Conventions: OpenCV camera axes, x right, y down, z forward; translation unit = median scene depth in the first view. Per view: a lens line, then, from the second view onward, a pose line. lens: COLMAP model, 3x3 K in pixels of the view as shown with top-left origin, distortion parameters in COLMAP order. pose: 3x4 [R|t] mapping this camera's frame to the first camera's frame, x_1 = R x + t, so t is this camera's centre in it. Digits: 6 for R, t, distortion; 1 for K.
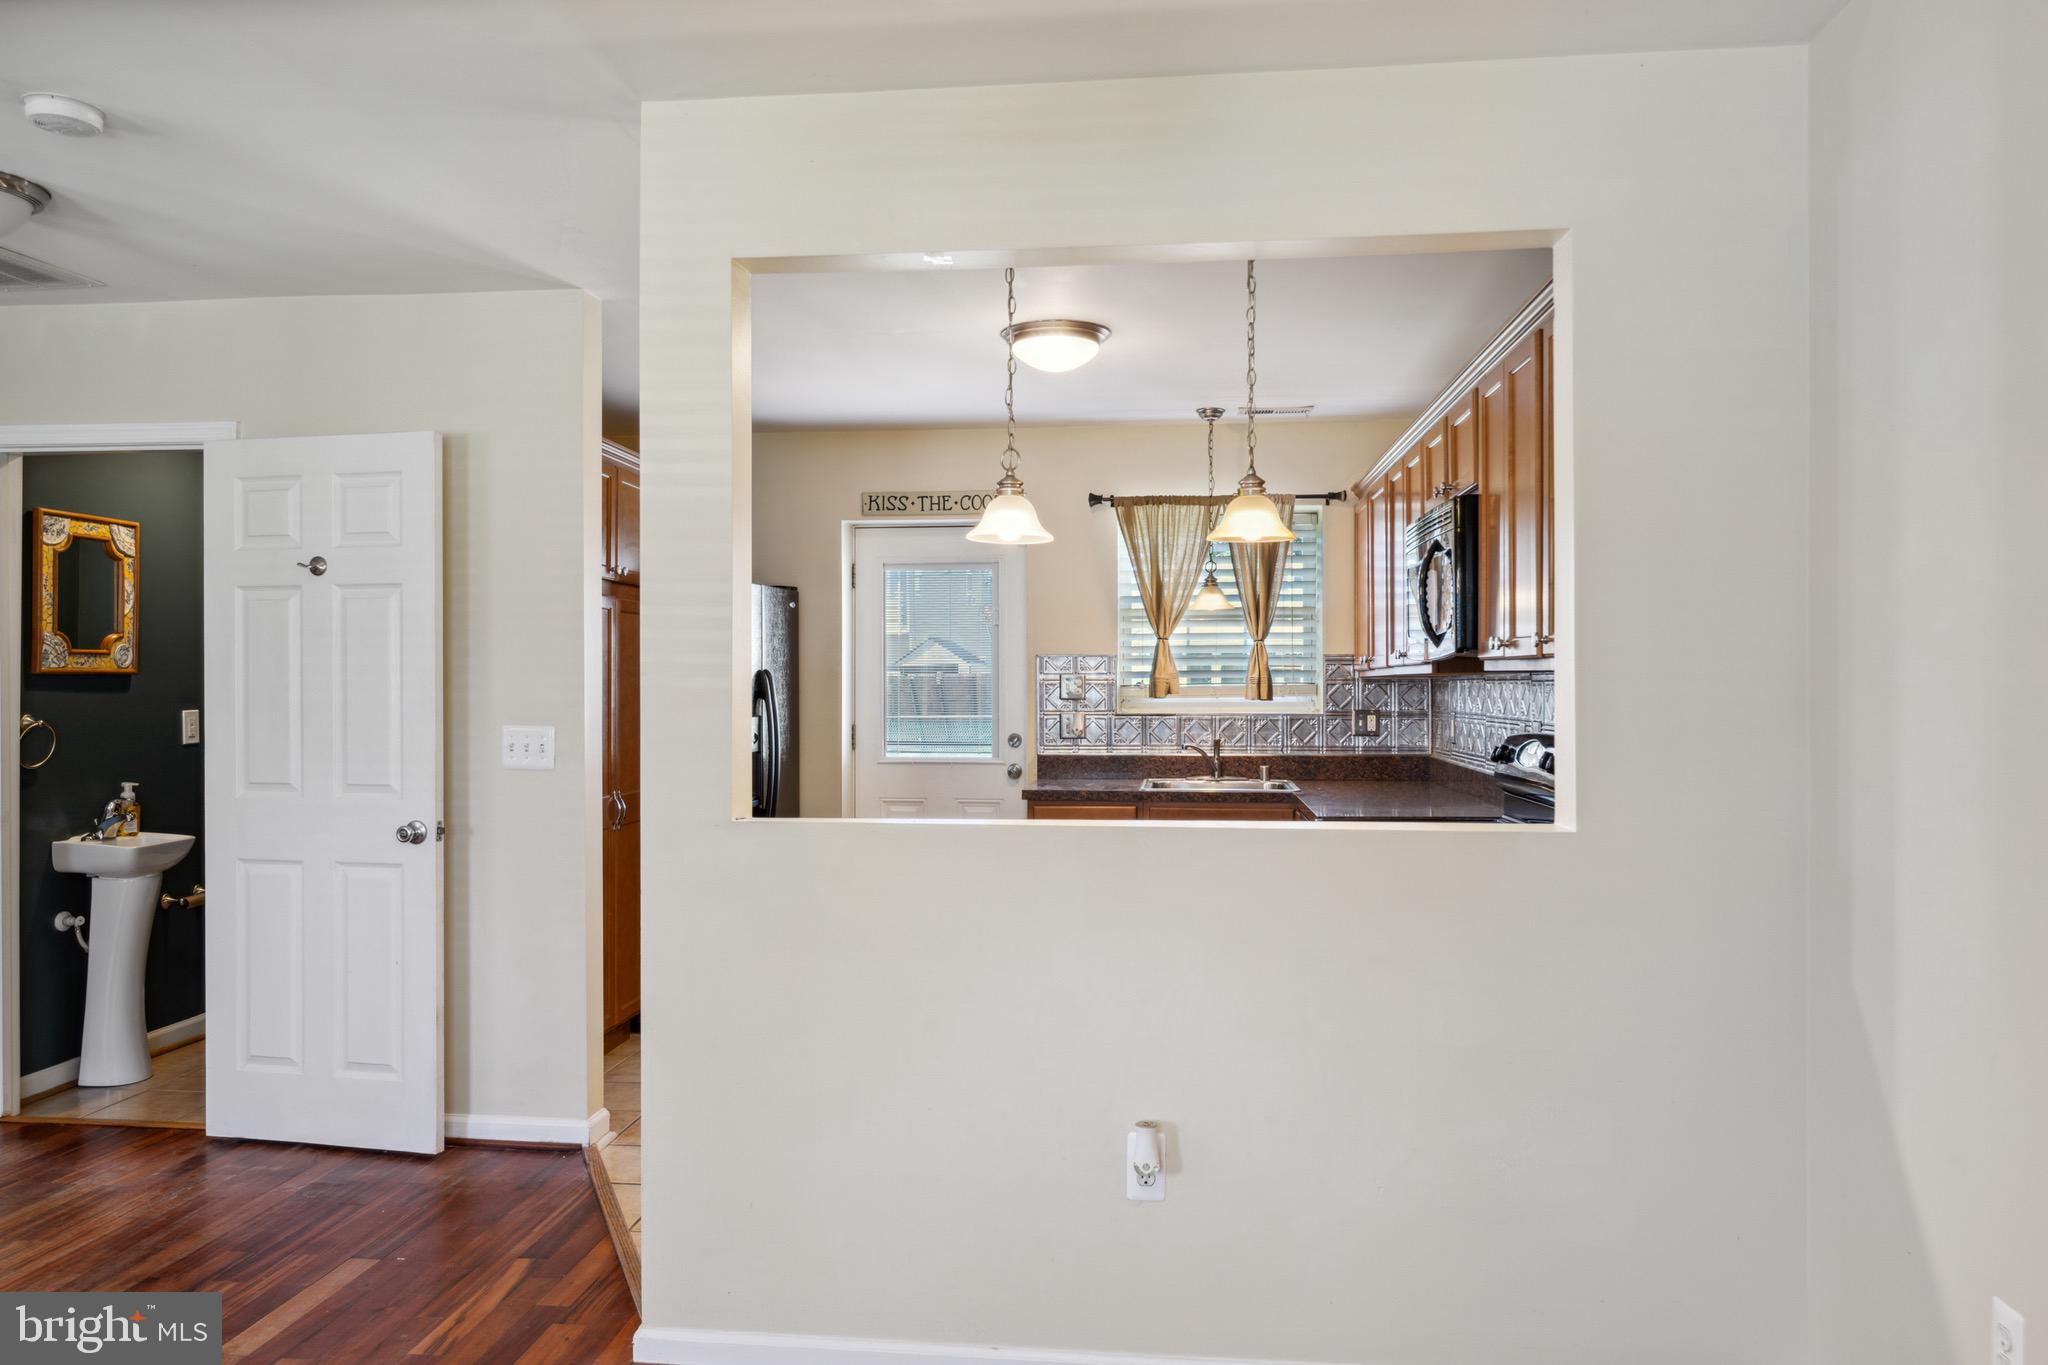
lens RADIAL K [[1370.0, 0, 1024.5], [0, 1370.0, 685.5], [0, 0, 1]] dist [0.000153, -0.003250]
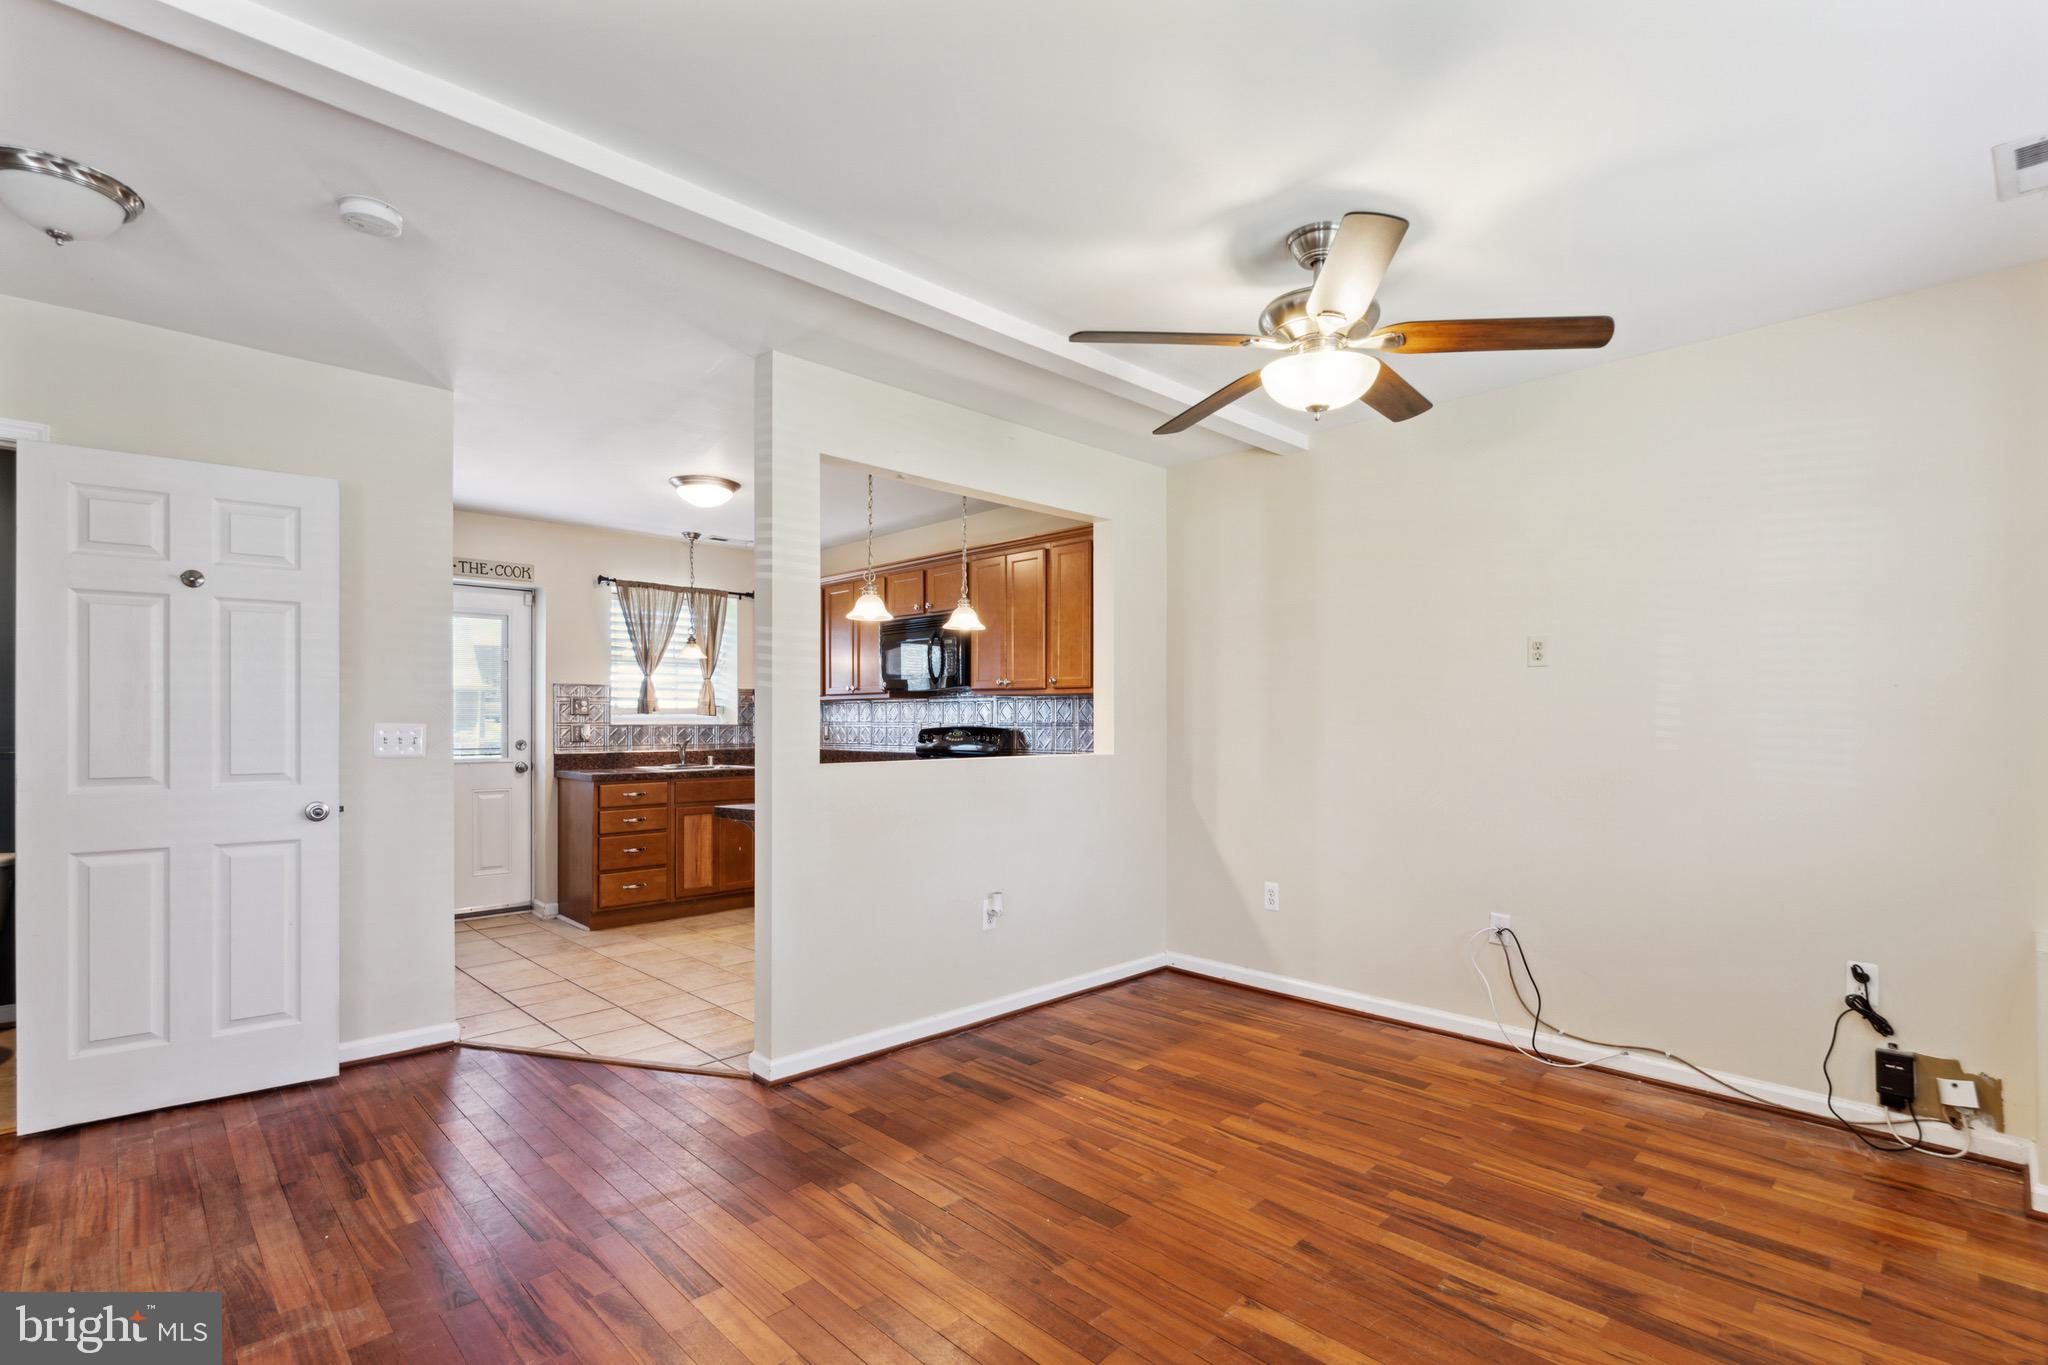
lens RADIAL K [[949.2, 0, 1025.4], [0, 949.2, 720.7], [0, 0, 1]] dist [0.000244, 0.000270]
pose [[0.636302, 0.000826, 0.771440, -0.470360], [0.003038, 0.999989, -0.003576, 0.022360], [-0.771434, 0.004619, 0.636292, -0.003013]]
